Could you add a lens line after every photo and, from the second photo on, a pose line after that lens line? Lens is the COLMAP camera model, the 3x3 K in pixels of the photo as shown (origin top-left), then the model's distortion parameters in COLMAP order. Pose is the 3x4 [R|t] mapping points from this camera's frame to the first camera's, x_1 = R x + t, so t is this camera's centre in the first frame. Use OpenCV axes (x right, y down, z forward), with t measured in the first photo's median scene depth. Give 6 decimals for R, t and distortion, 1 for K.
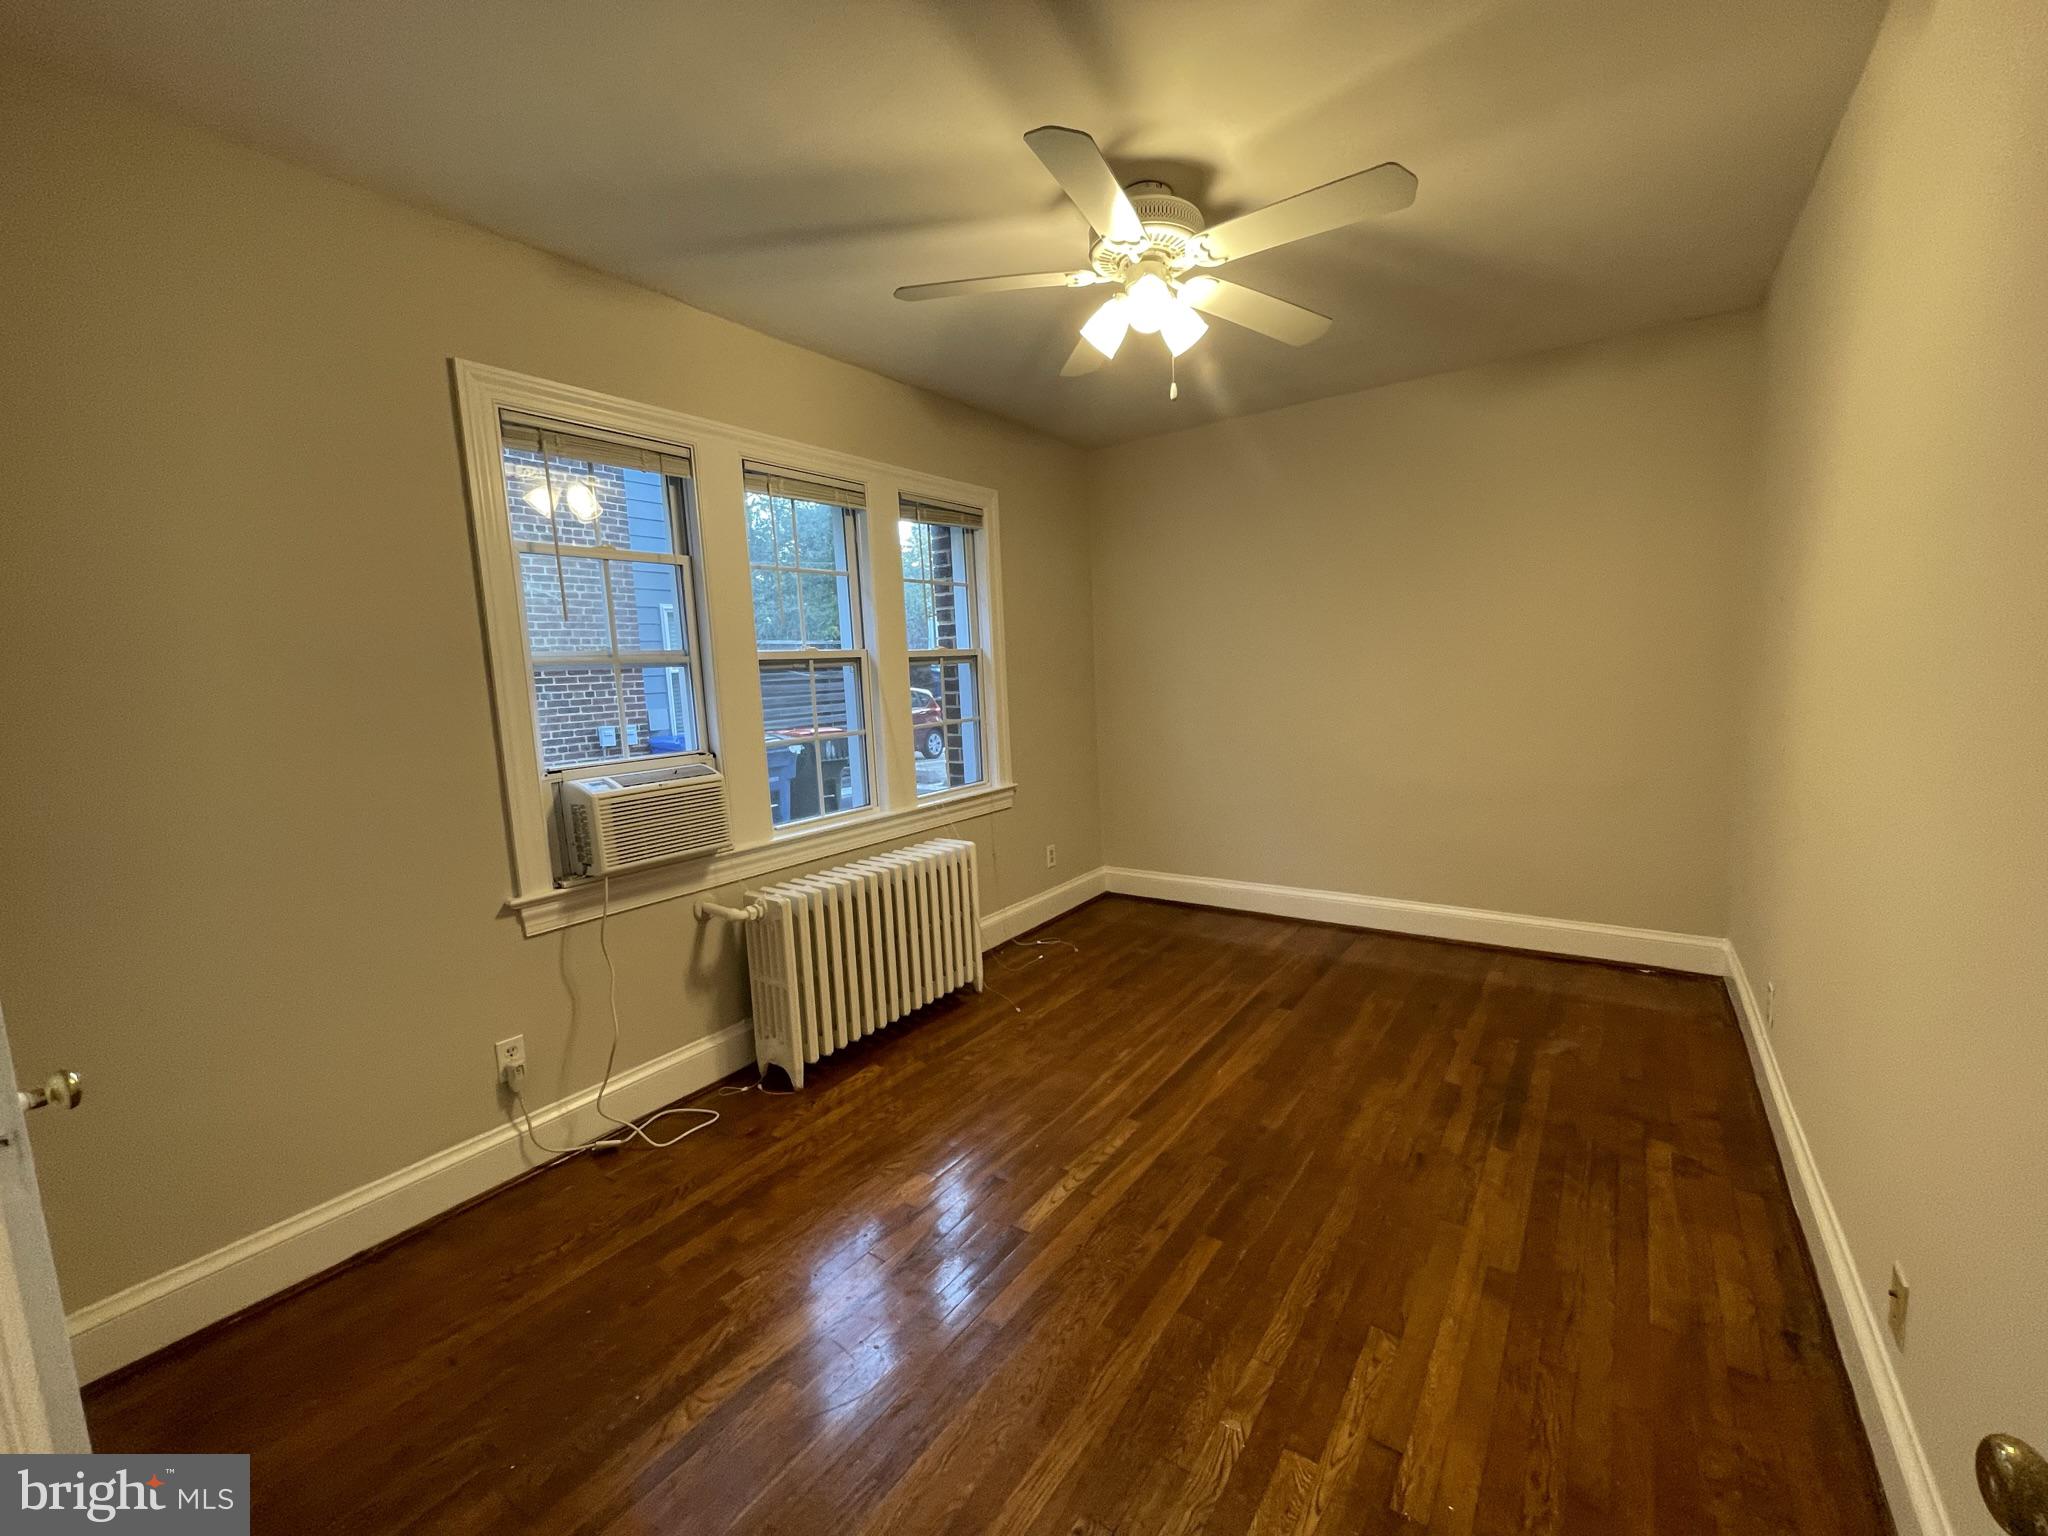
lens RADIAL K [[823.5, 0, 1026.5], [0, 823.5, 766.5], [0, 0, 1]] dist [0.001112, 0.000253]
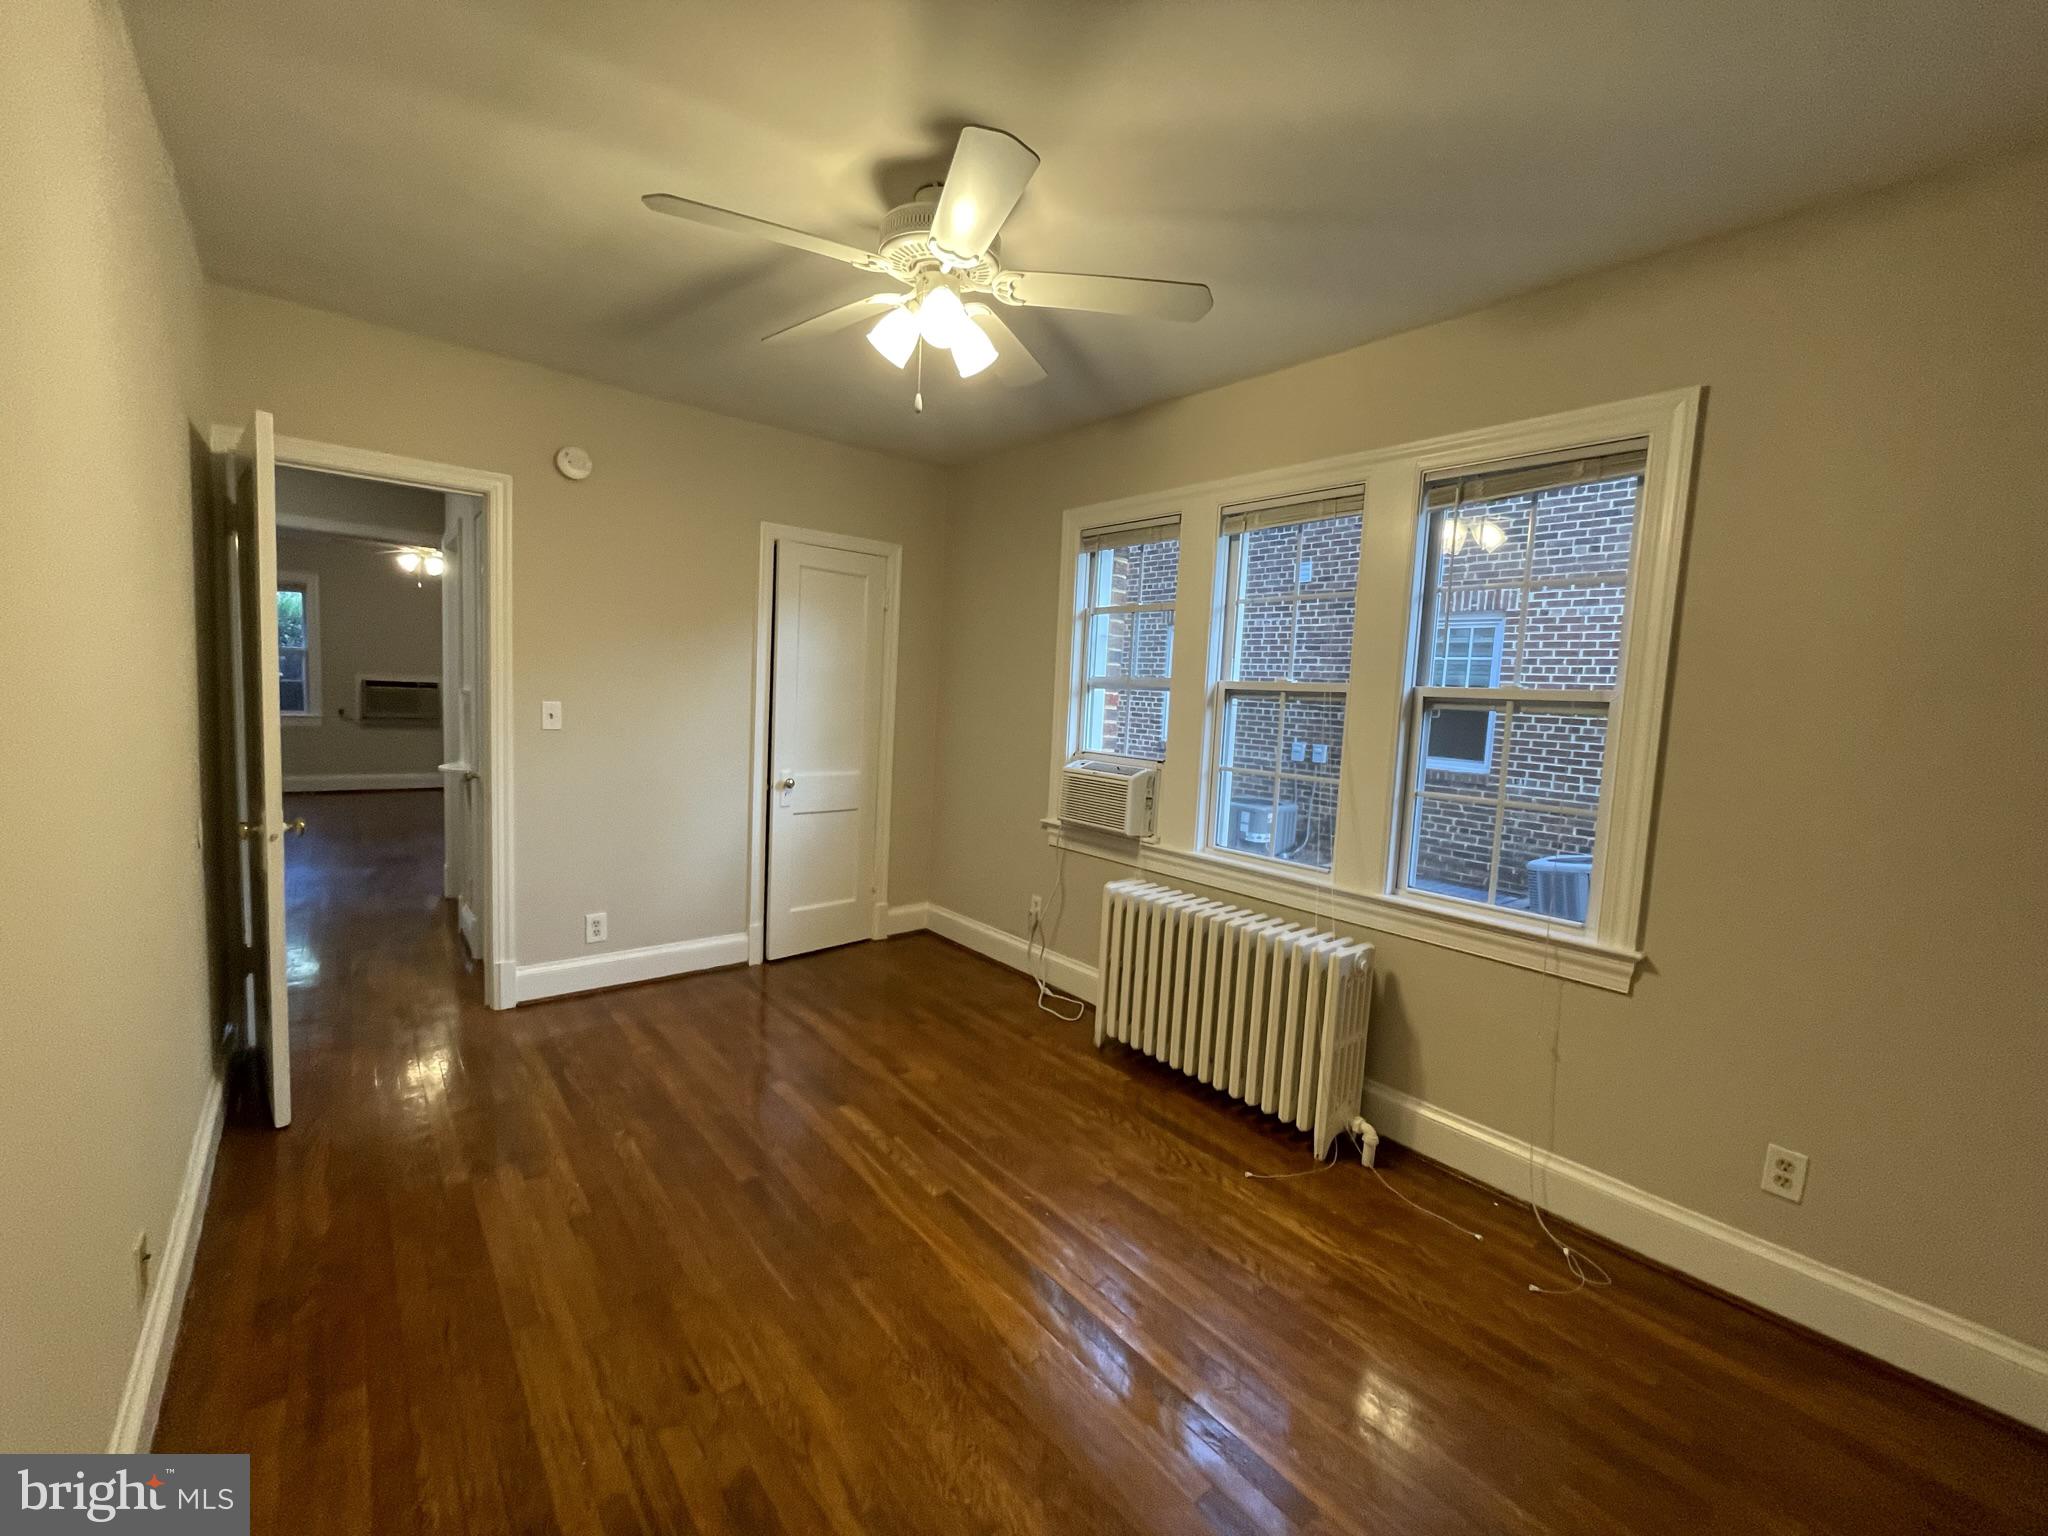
lens RADIAL K [[823.5, 0, 1026.5], [0, 823.5, 766.5], [0, 0, 1]] dist [0.001112, 0.000253]
pose [[-0.249824, 0.118905, -0.960963, 0.899254], [-0.150190, 0.975662, 0.159769, -0.188436], [0.956572, 0.184242, -0.225886, 1.165838]]
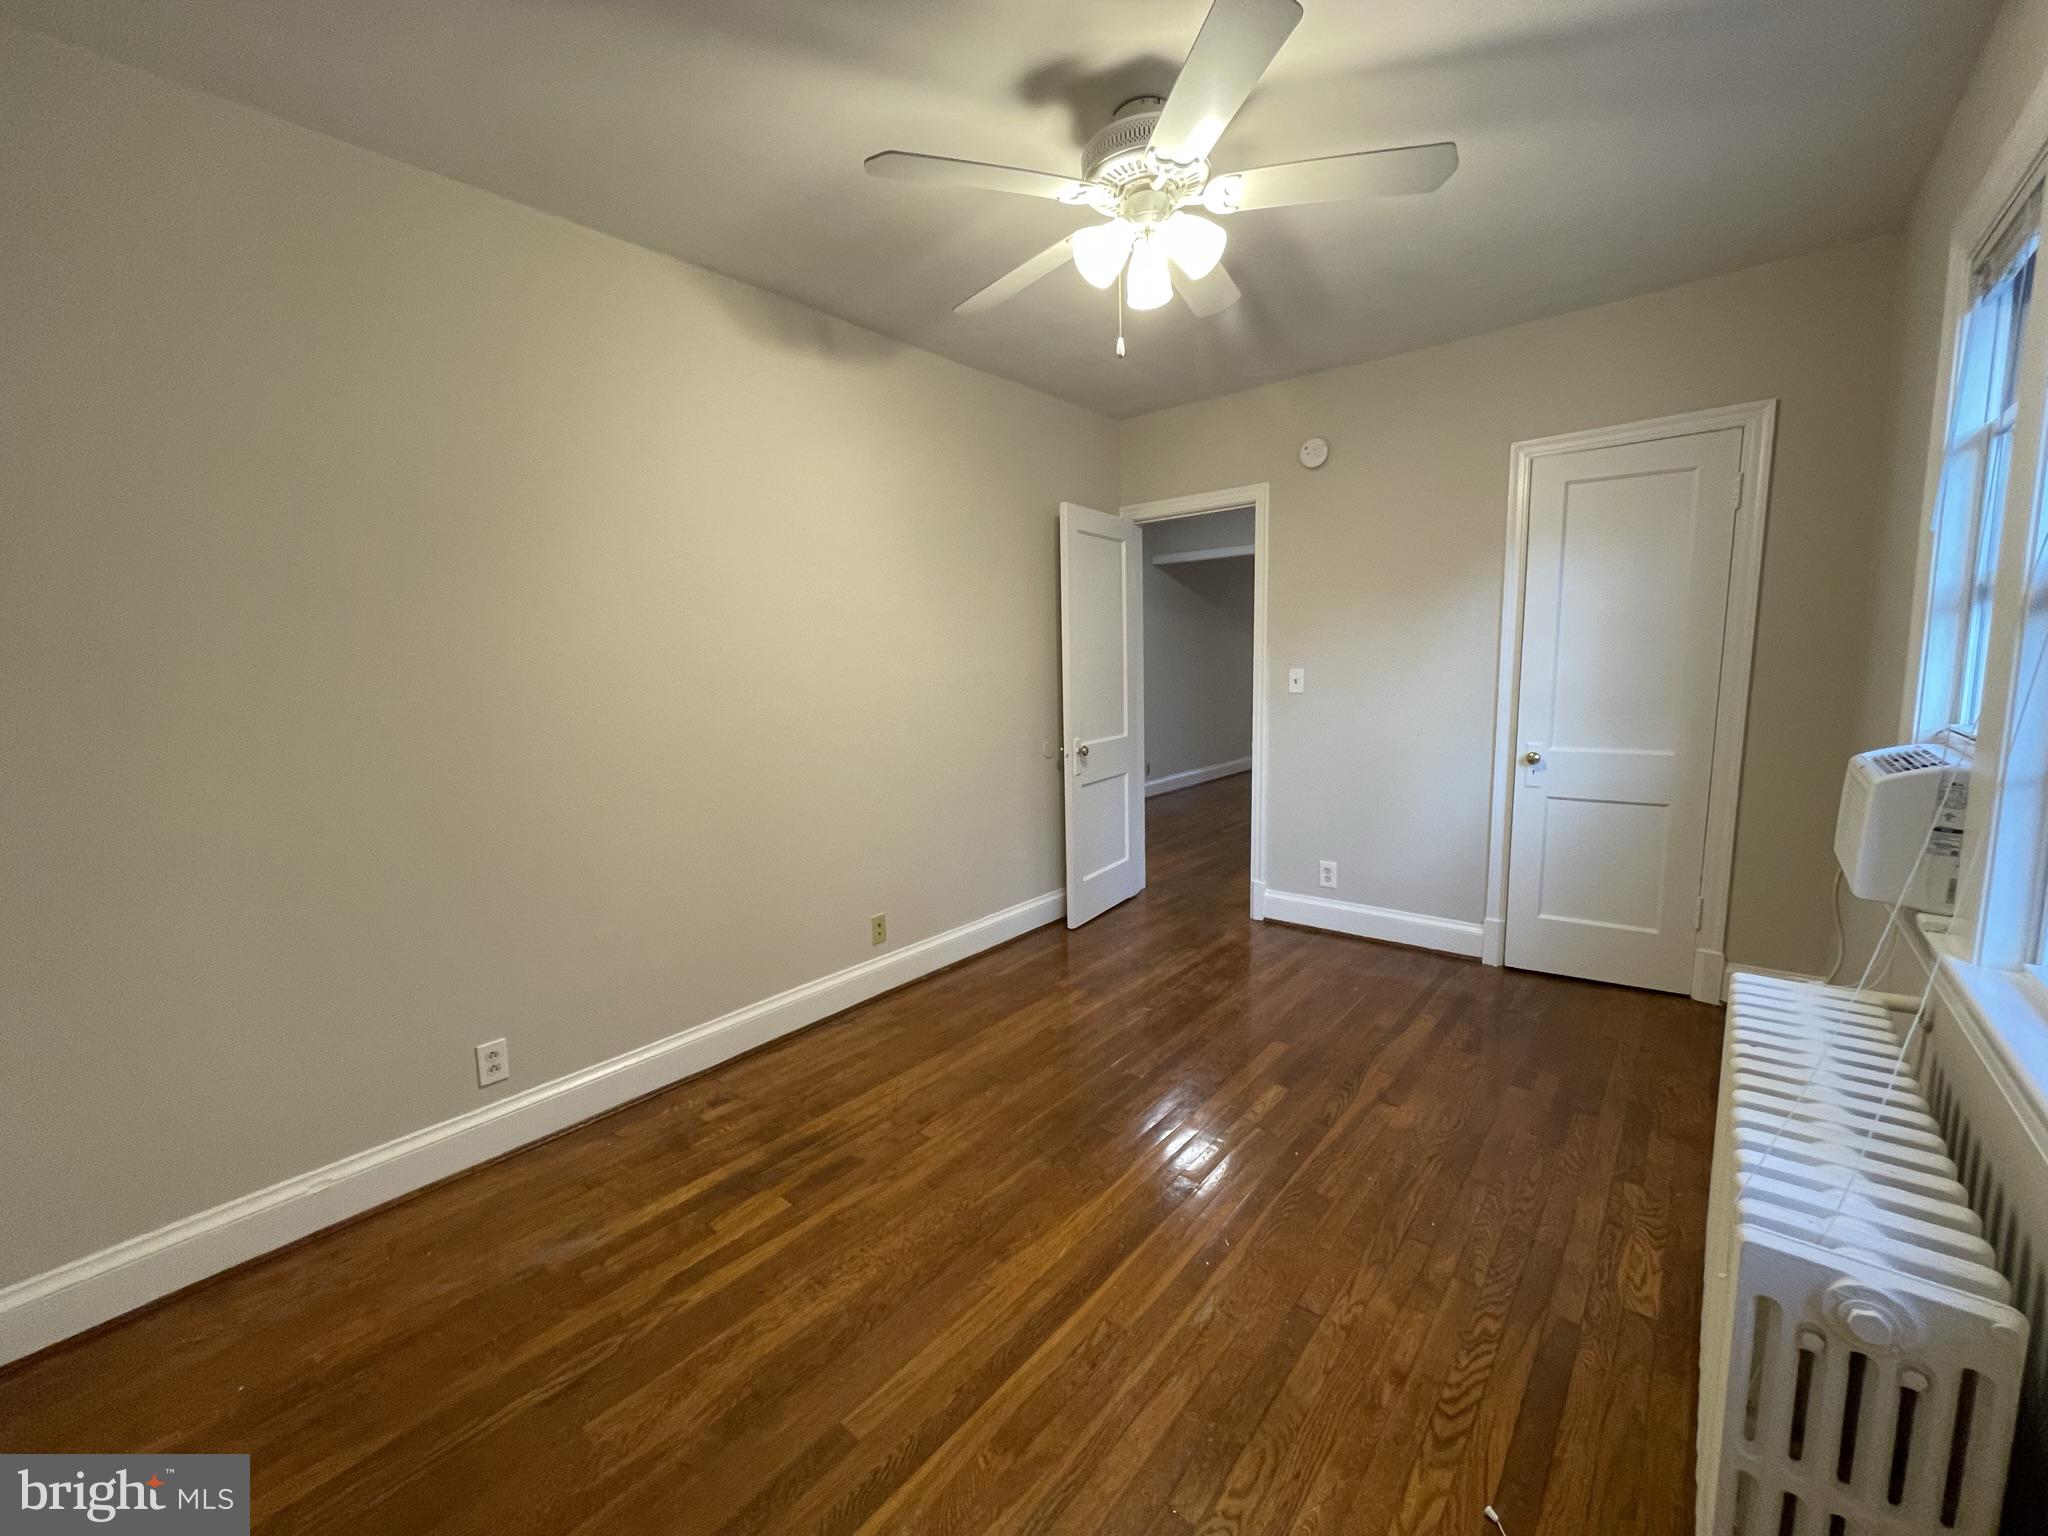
lens RADIAL K [[823.5, 0, 1026.5], [0, 823.5, 766.5], [0, 0, 1]] dist [0.001112, 0.000253]
pose [[-0.994759, 0.060265, 0.082604, 0.195915], [0.078590, 0.967433, 0.240620, -0.196058], [-0.065413, 0.245851, -0.967098, 1.668818]]
